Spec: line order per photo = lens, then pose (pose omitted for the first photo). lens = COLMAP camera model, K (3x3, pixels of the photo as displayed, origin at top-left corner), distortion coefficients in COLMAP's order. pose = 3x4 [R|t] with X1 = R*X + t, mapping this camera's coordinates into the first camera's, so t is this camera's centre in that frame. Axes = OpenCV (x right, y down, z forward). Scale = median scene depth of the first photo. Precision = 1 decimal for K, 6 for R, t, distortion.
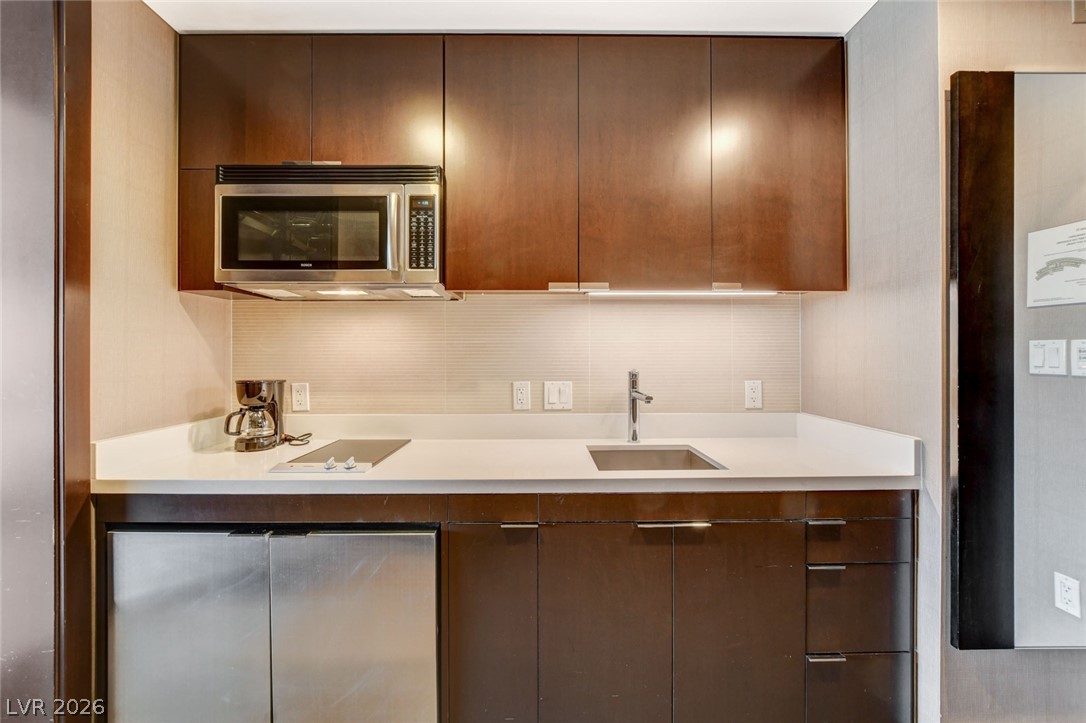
lens RADIAL K [[475.8, 0, 541.0], [0, 475.8, 351.5], [0, 0, 1]] dist [-0.020257, 0.004896]
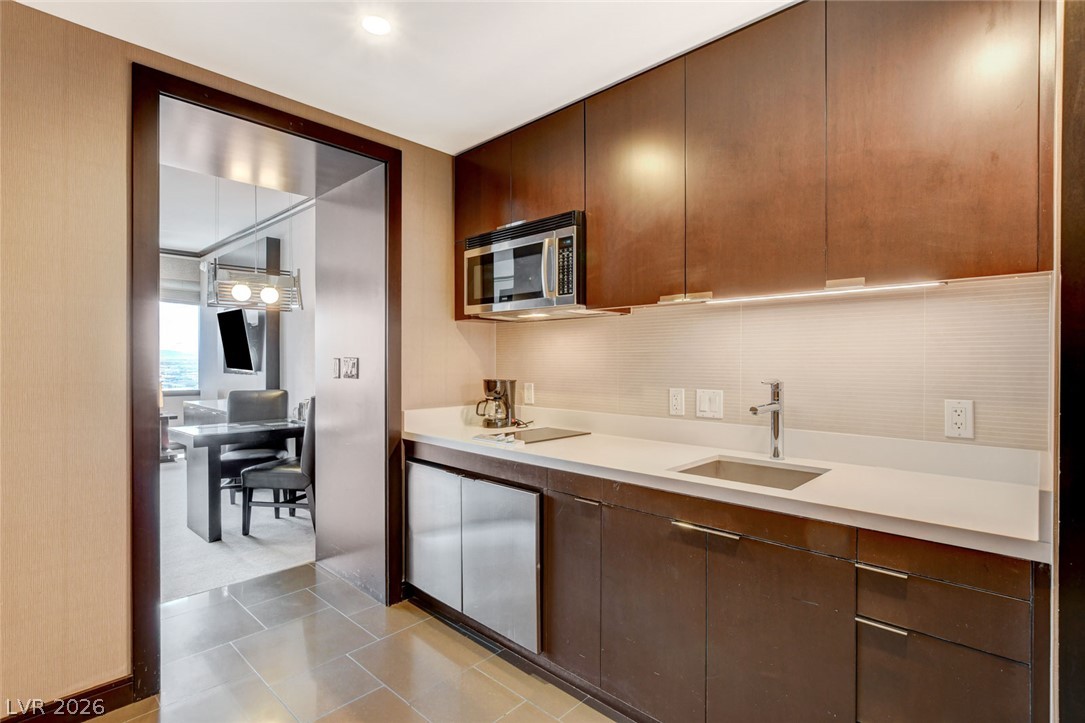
lens RADIAL K [[519.1, 0, 541.1], [0, 519.1, 364.9], [0, 0, 1]] dist [-0.014342, 0.000569]
pose [[0.713527, 0.008133, -0.700581, 0.650197], [-0.001410, 0.999947, 0.010173, -0.000312], [0.700627, -0.006270, 0.713501, -0.033587]]
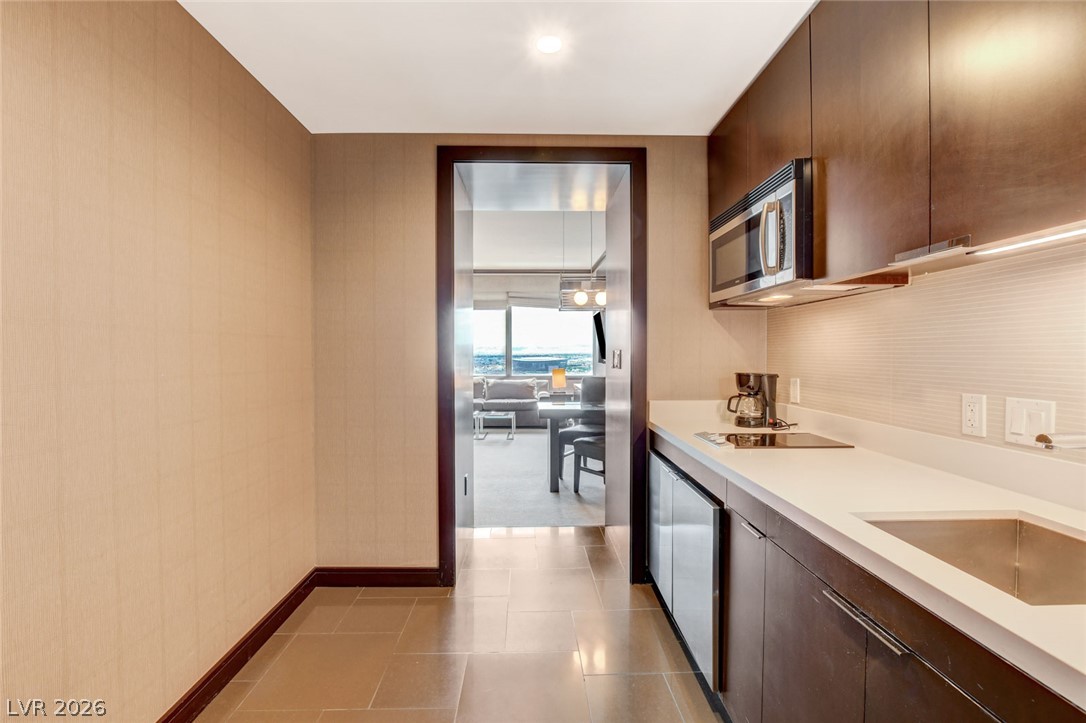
lens RADIAL K [[475.8, 0, 542.9], [0, 475.8, 362.6], [0, 0, 1]] dist [-0.020257, 0.004896]
pose [[0.009430, 0.021747, -0.999719, 0.730747], [0.001437, 0.999762, 0.021761, 0.003775], [0.999955, -0.001642, 0.009396, 0.455802]]
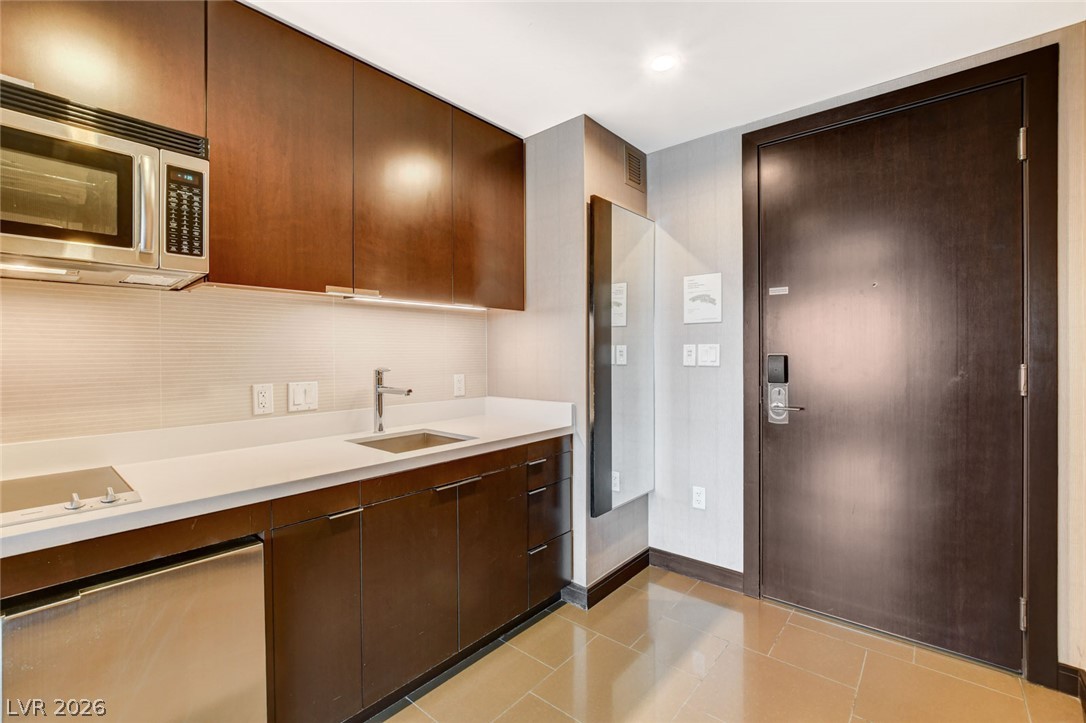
lens RADIAL K [[475.8, 0, 549.4], [0, 475.8, 355.7], [0, 0, 1]] dist [-0.020257, 0.004896]
pose [[0.653224, -0.006424, 0.757138, -0.446814], [0.000905, 0.999970, 0.007703, 0.000613], [-0.757165, -0.004346, 0.653210, -0.042017]]
